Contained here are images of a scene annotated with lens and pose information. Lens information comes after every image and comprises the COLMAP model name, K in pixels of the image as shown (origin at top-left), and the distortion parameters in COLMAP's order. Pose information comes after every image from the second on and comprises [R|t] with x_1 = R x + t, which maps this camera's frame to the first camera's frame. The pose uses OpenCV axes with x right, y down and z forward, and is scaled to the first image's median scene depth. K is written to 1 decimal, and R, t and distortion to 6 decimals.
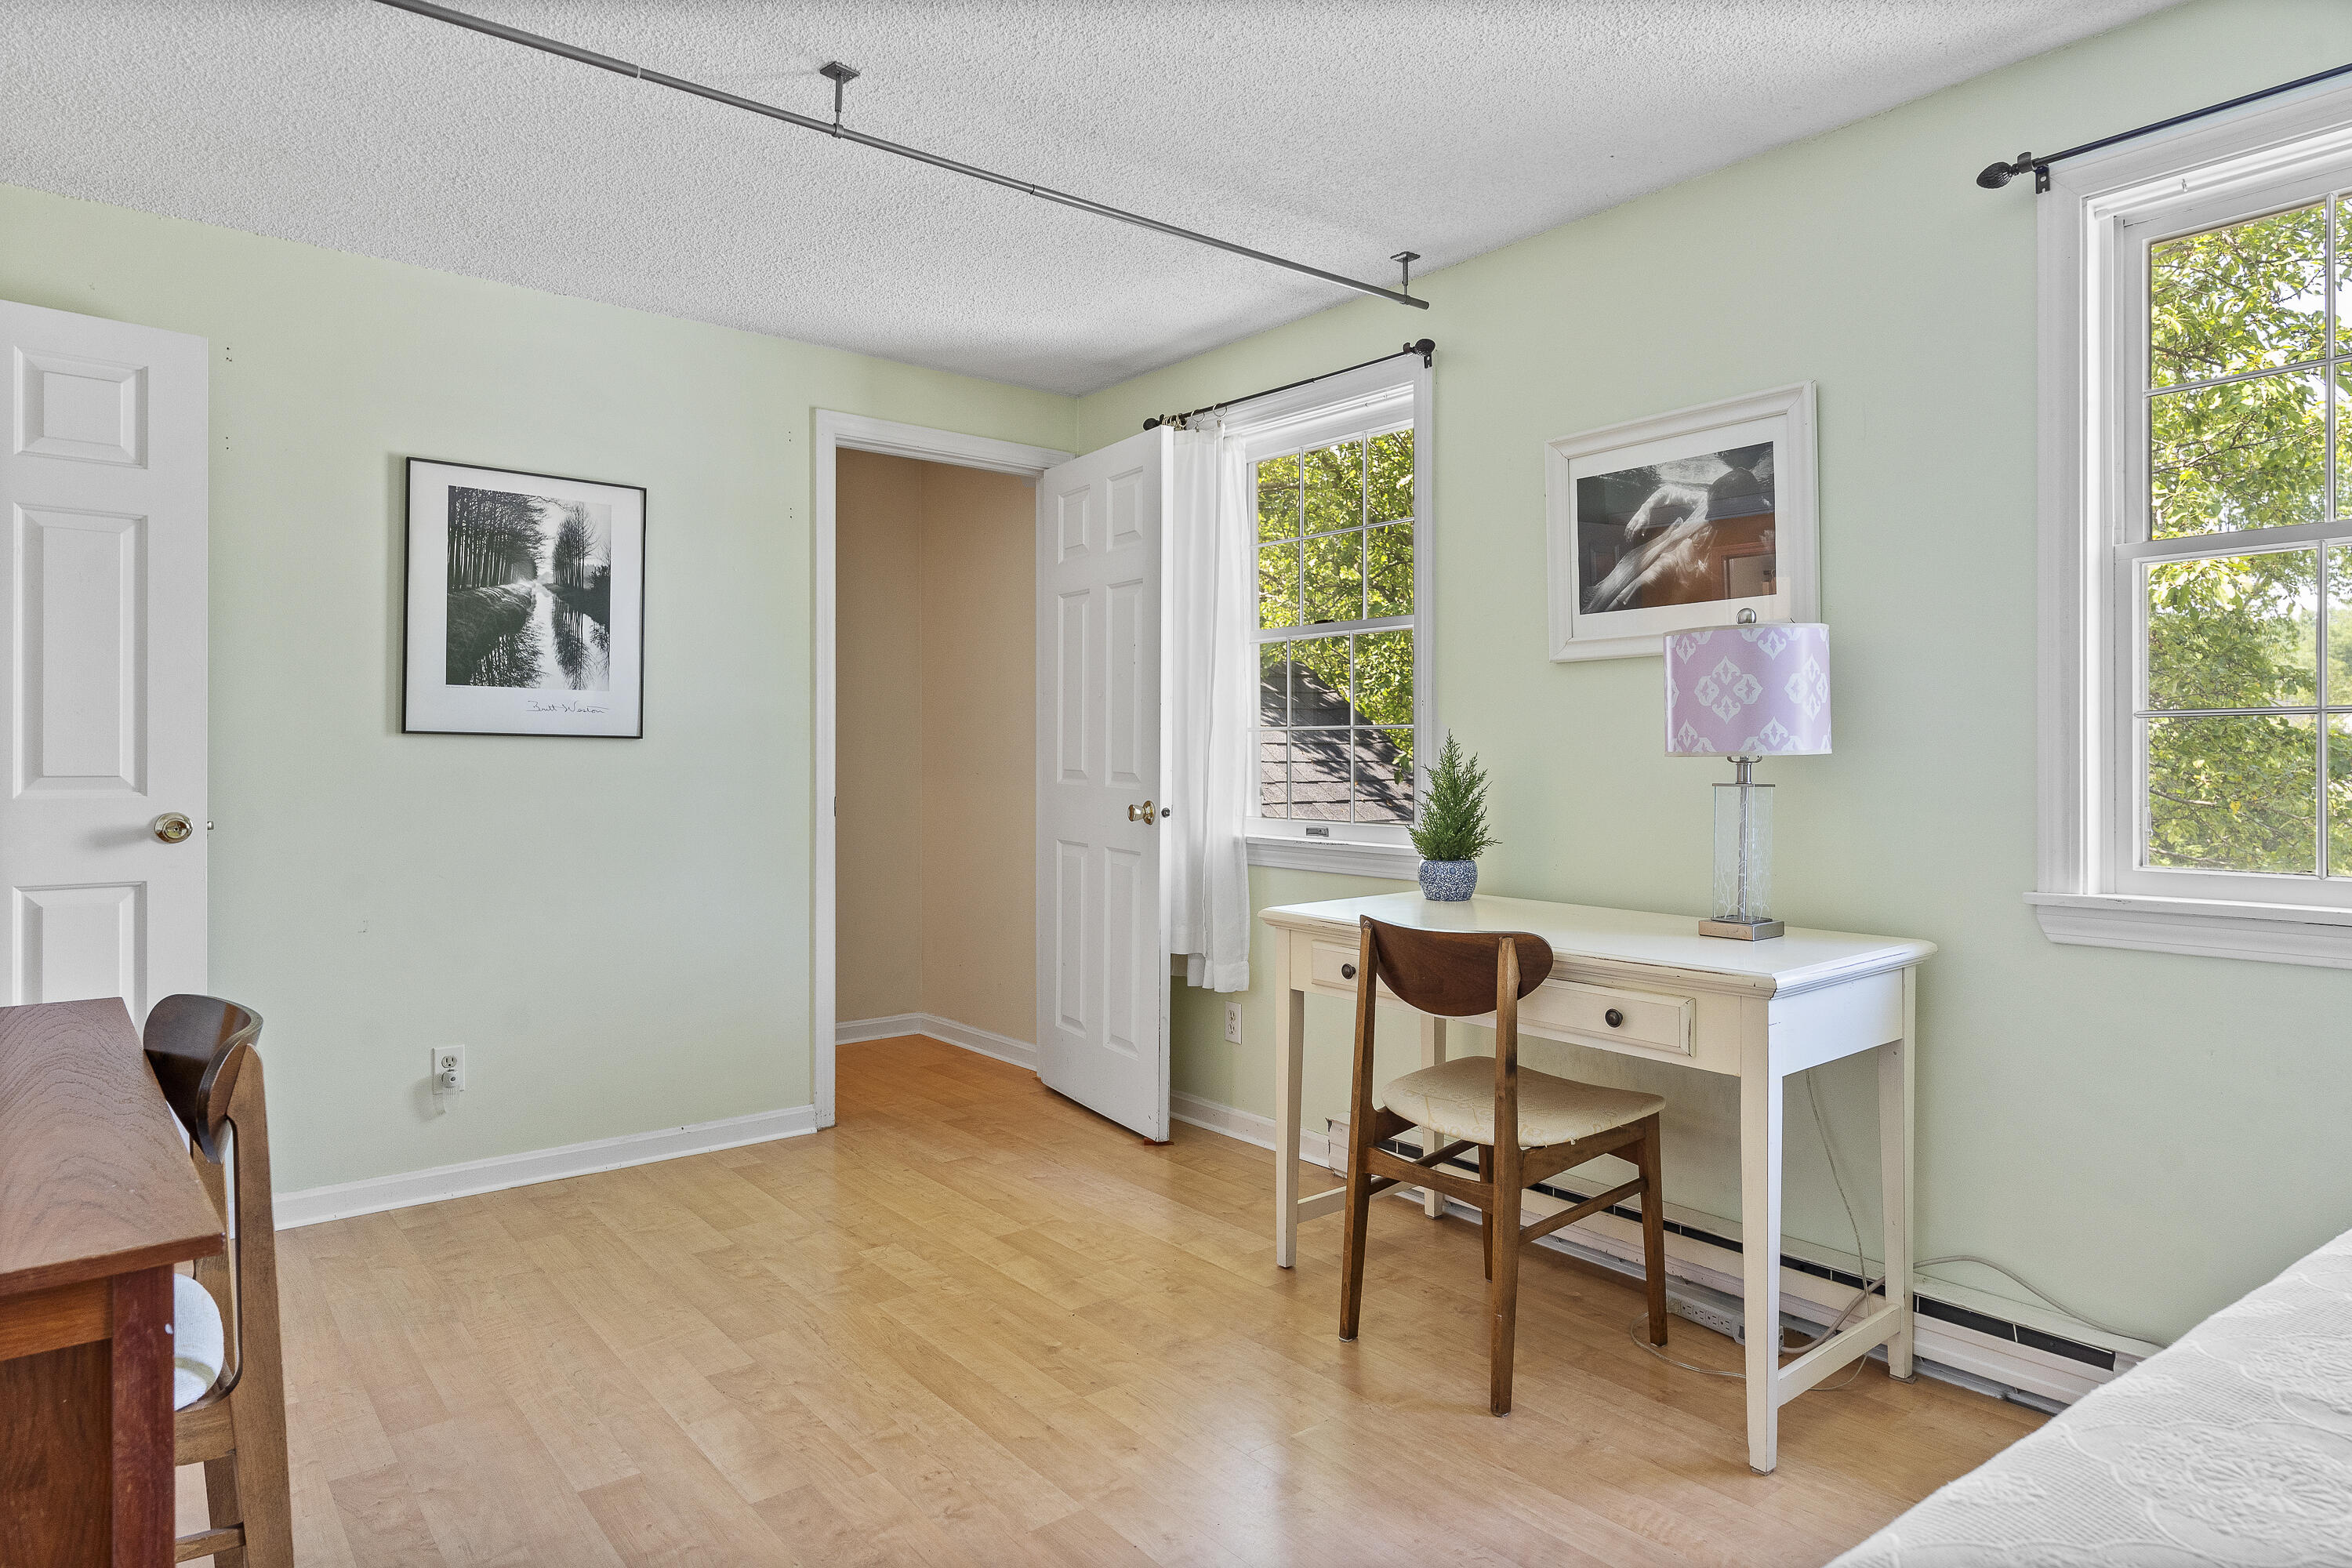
lens RADIAL K [[1341.3, 0, 1177.2], [0, 1341.3, 769.4], [0, 0, 1]] dist [0.000934, 0.001910]
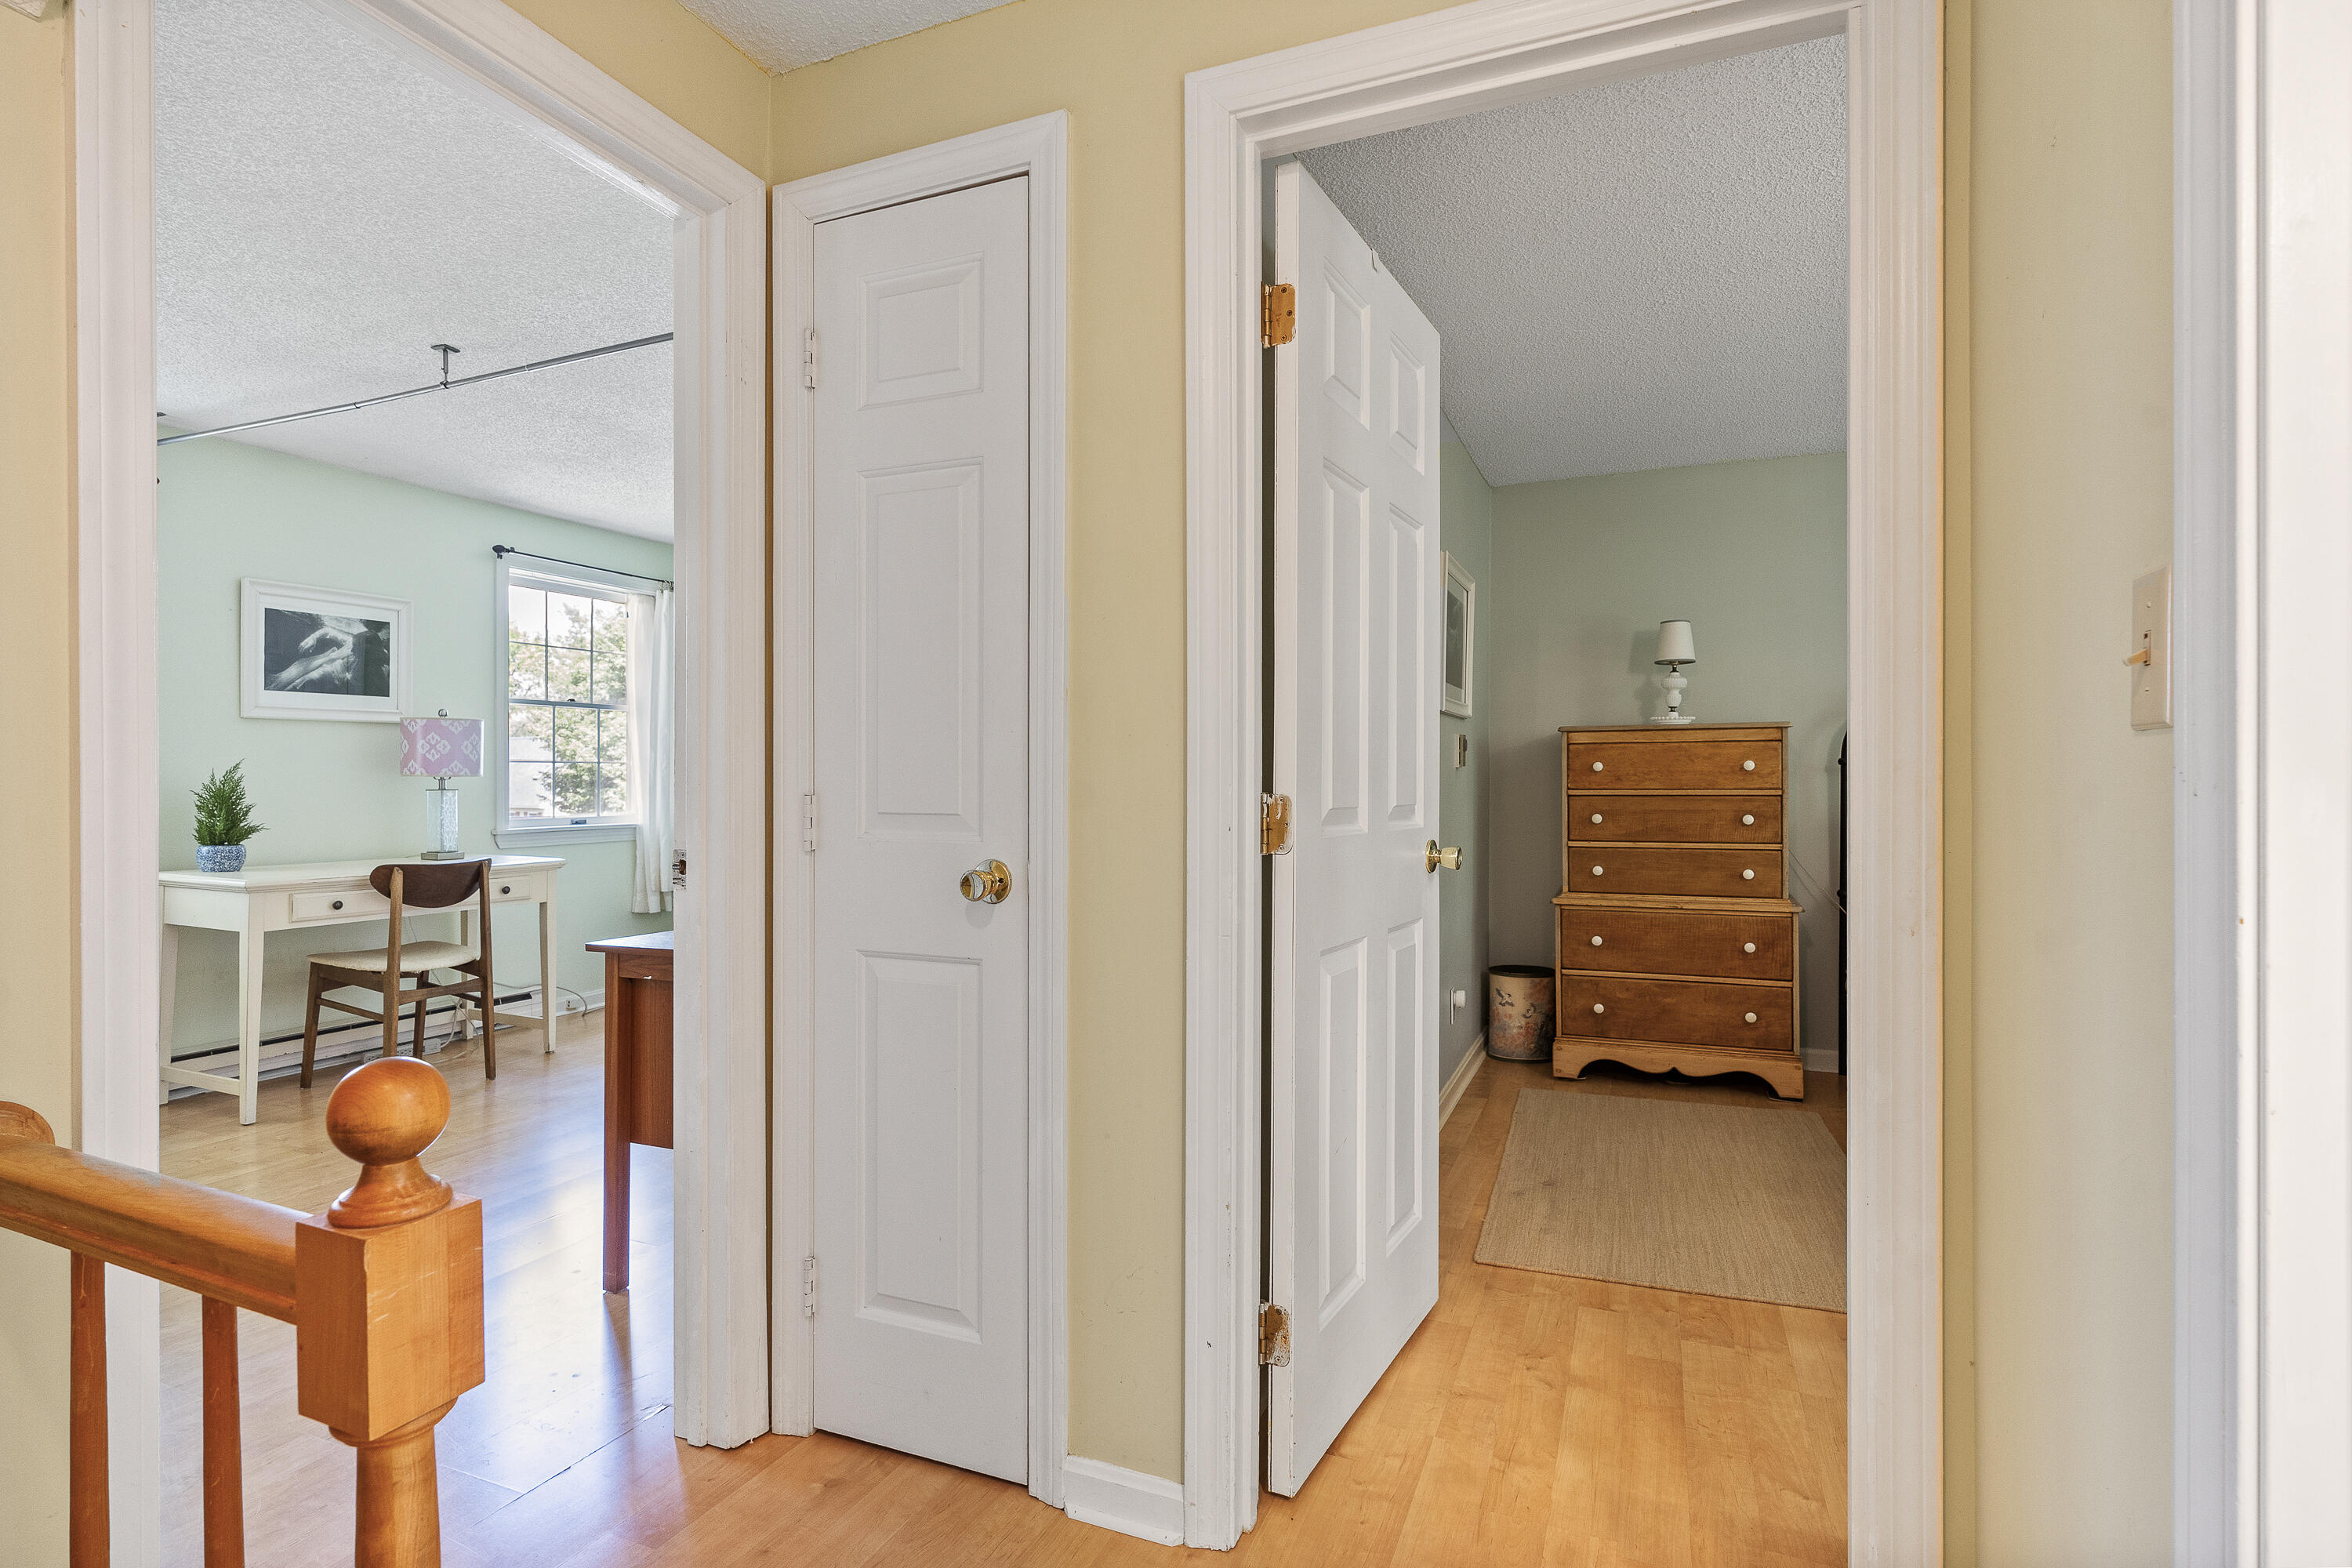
lens RADIAL K [[1151.6, 0, 1188.6], [0, 1151.6, 780.8], [0, 0, 1]] dist [-0.004813, 0.001891]
pose [[-0.482351, -0.007706, 0.875944, -1.566467], [0.004281, 0.999929, 0.011154, -0.016450], [-0.875968, 0.009130, -0.482283, 0.729915]]
